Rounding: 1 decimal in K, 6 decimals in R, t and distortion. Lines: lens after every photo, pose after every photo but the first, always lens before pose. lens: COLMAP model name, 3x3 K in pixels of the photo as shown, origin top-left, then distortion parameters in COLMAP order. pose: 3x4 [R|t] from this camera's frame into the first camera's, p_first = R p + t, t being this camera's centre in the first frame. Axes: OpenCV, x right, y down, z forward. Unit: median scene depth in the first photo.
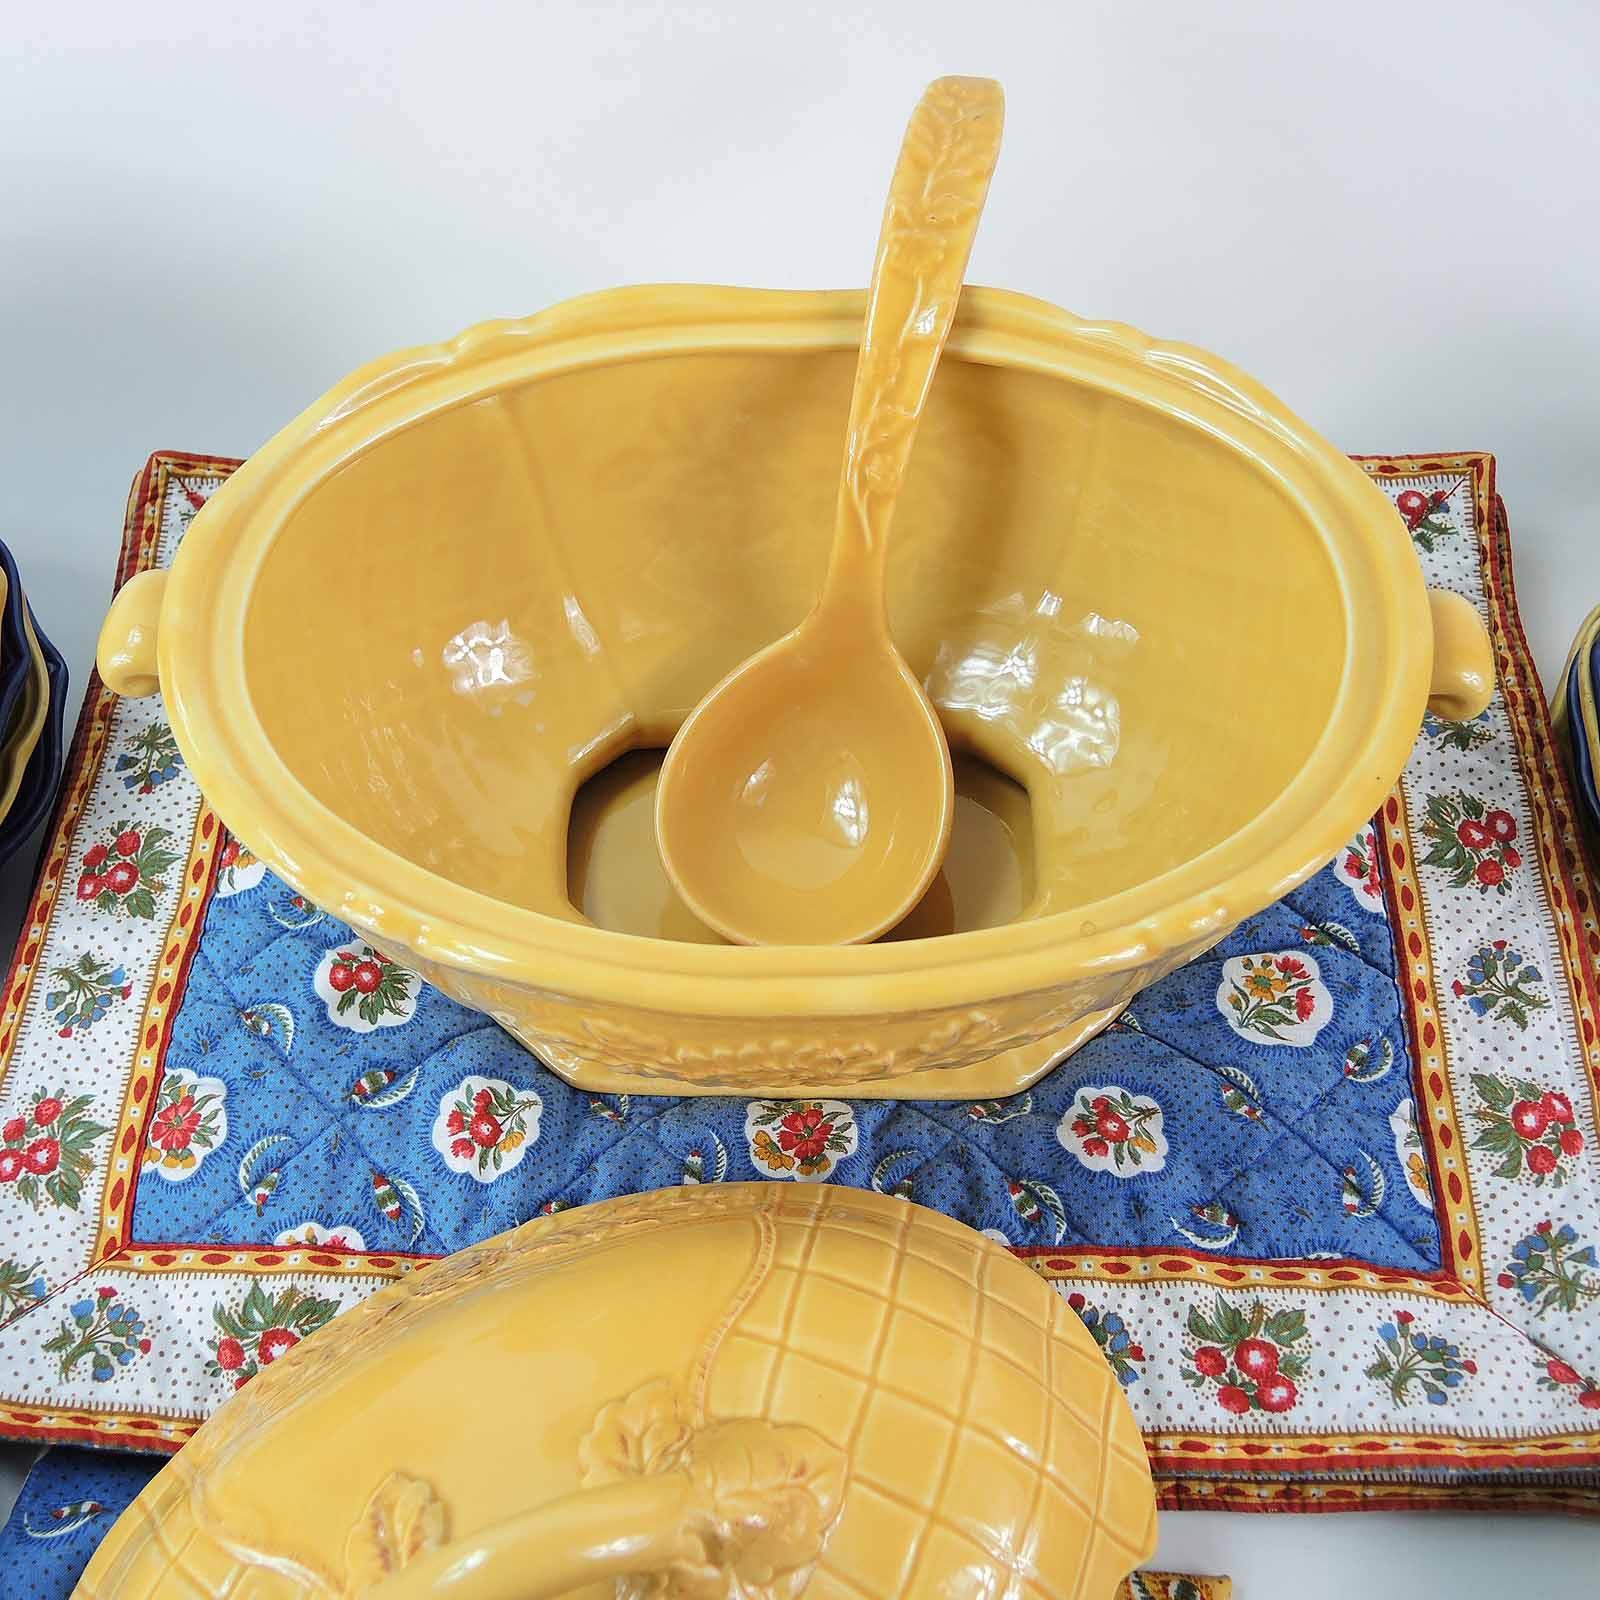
lens RADIAL K [[1708.9, 0, 801.9], [0, 1708.9, 777.9], [0, 0, 1]] dist [-0.014045, -0.021713]
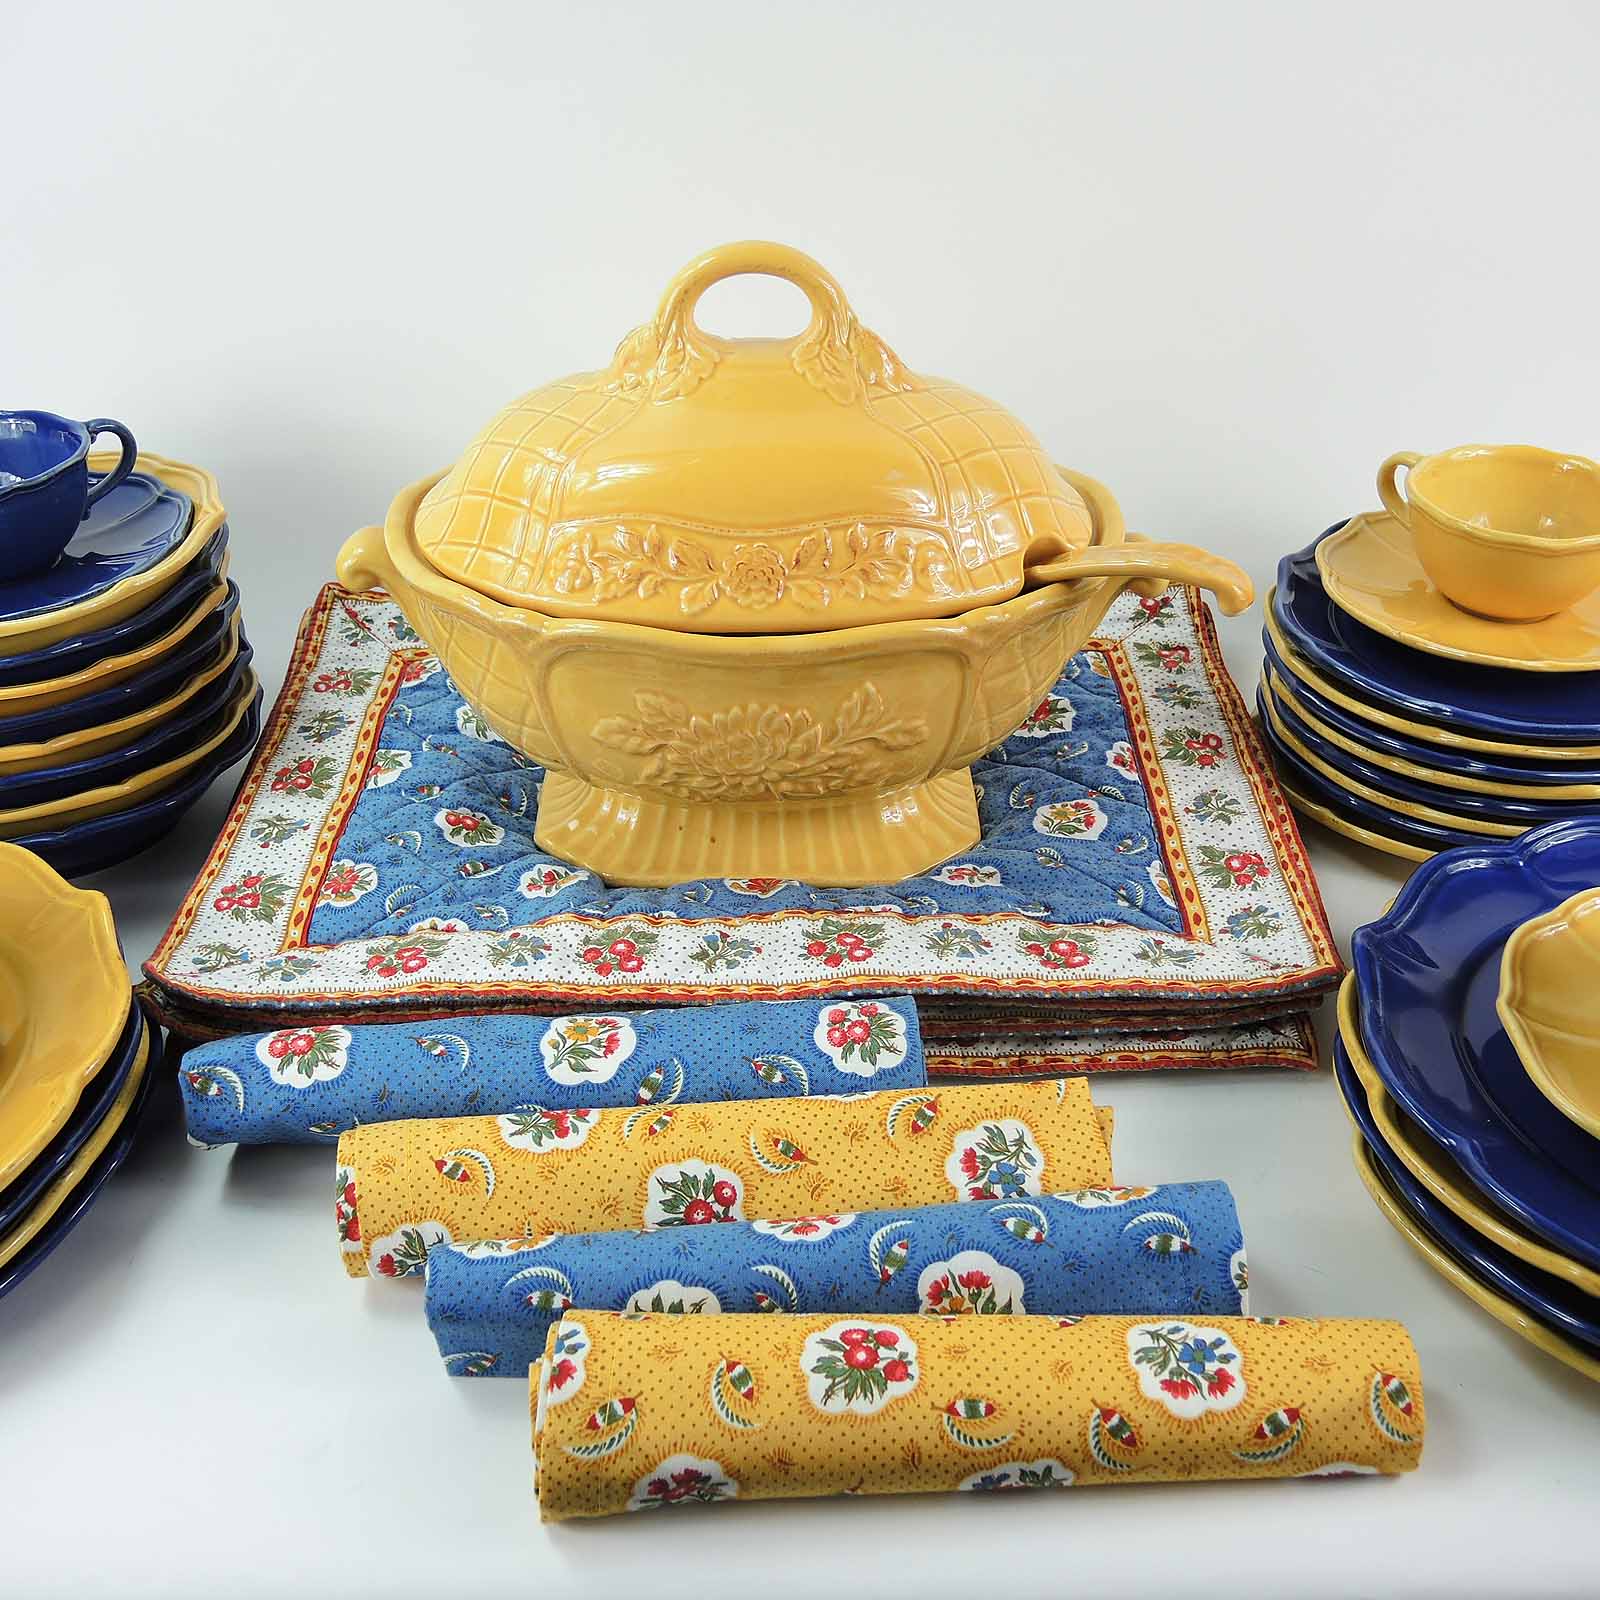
lens RADIAL K [[1655.3, 0, 800.0], [0, 1655.3, 800.0], [0, 0, 1]] dist [-0.015828, 0.017801]
pose [[0.999080, 0.000665, 0.042871, -0.028286], [0.015575, 0.925949, -0.377326, 0.665821], [-0.039947, 0.377647, 0.925088, -0.367103]]
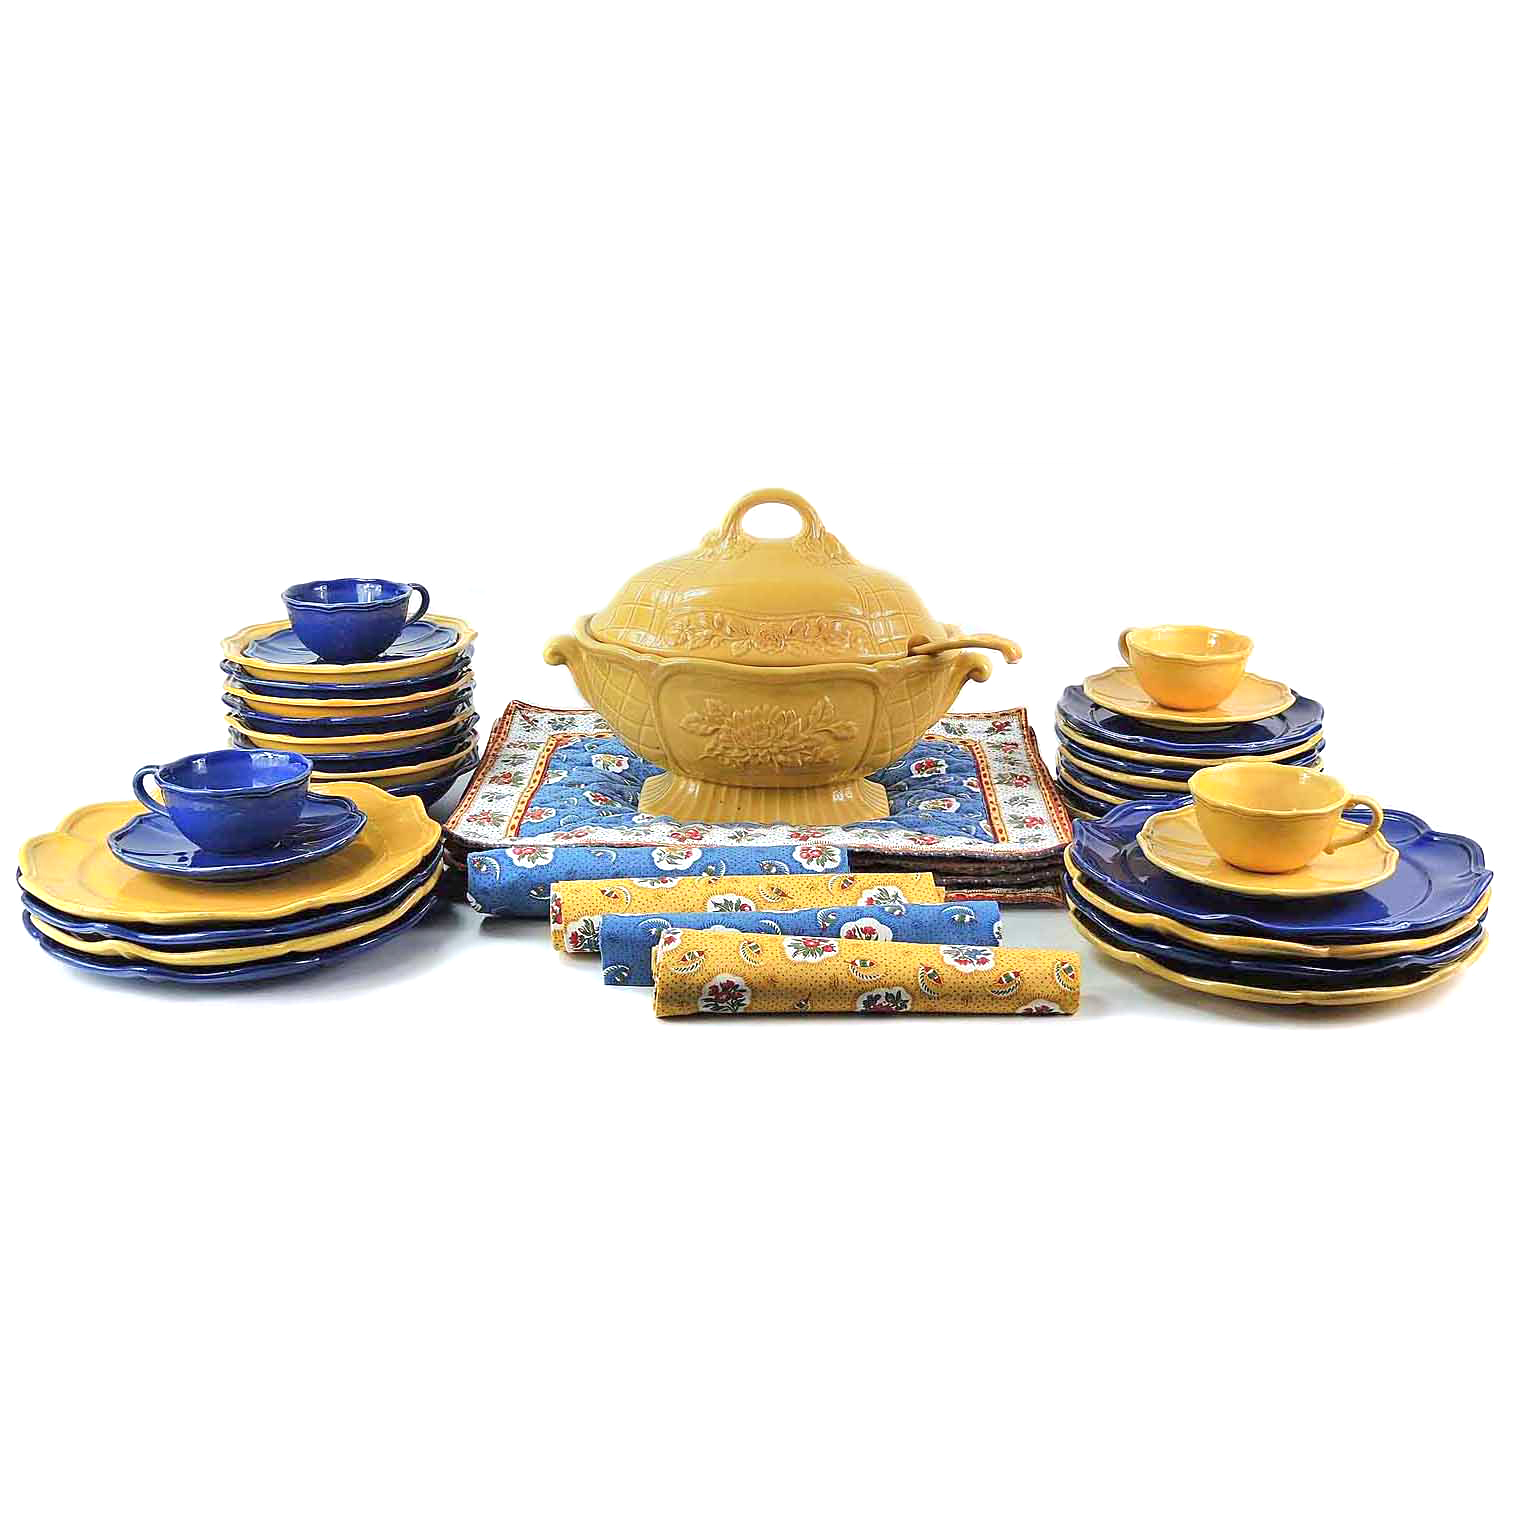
lens RADIAL K [[1582.8, 0, 765.0], [0, 1582.8, 765.0], [0, 0, 1]] dist [-0.015828, 0.017801]
pose [[0.998835, 0.042233, 0.023364, -0.062575], [-0.019154, 0.791185, -0.611277, 1.622240], [-0.044301, 0.610117, 0.791072, -1.022492]]
